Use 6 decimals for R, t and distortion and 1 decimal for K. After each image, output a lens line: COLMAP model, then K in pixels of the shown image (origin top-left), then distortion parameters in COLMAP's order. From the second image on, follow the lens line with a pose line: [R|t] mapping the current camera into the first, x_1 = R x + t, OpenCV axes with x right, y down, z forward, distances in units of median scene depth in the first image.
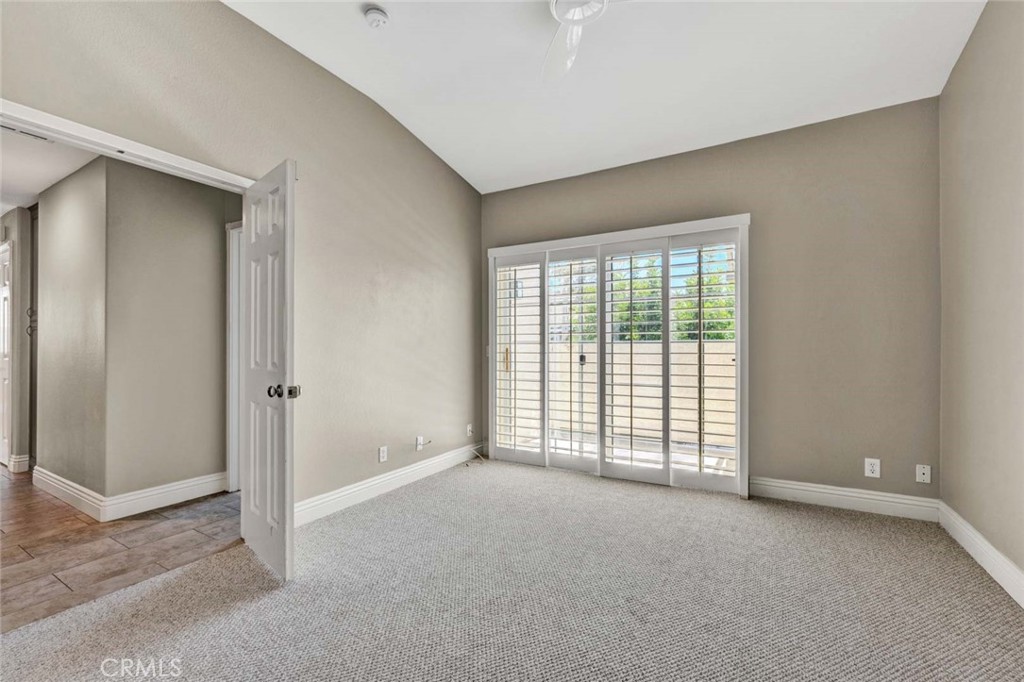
lens RADIAL K [[436.7, 0, 503.9], [0, 436.7, 344.6], [0, 0, 1]] dist [-0.000755, 0.000289]
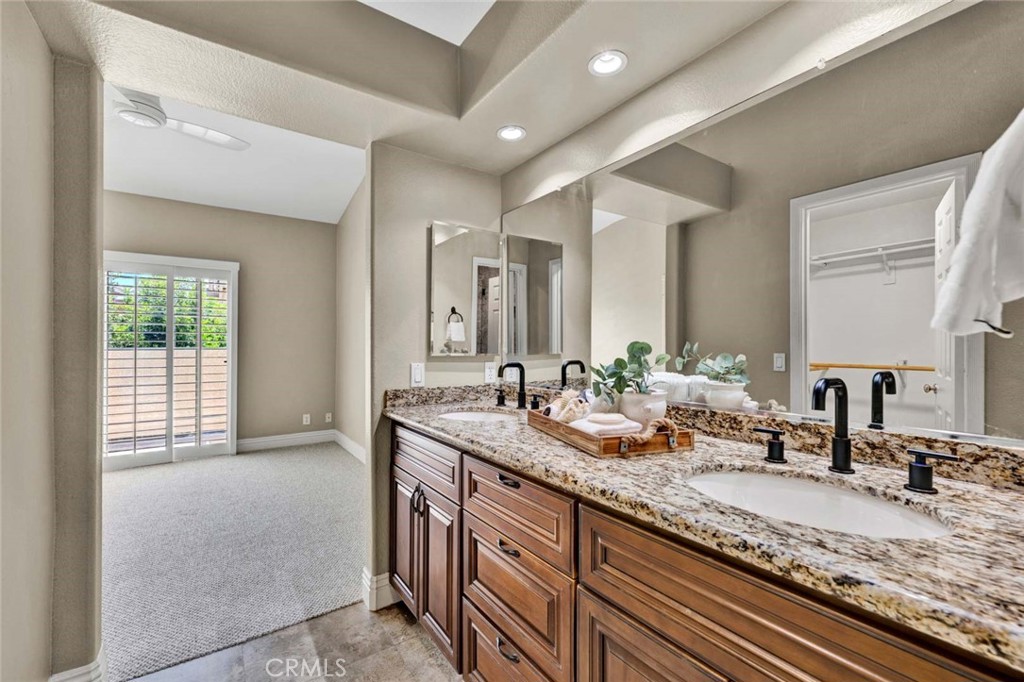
lens RADIAL K [[436.7, 0, 502.0], [0, 436.7, 343.0], [0, 0, 1]] dist [-0.000755, 0.000289]
pose [[0.435337, 0.010330, 0.900208, -0.427070], [-0.003987, 0.999946, -0.009546, -0.018333], [-0.900259, 0.000567, 0.435355, -0.507278]]
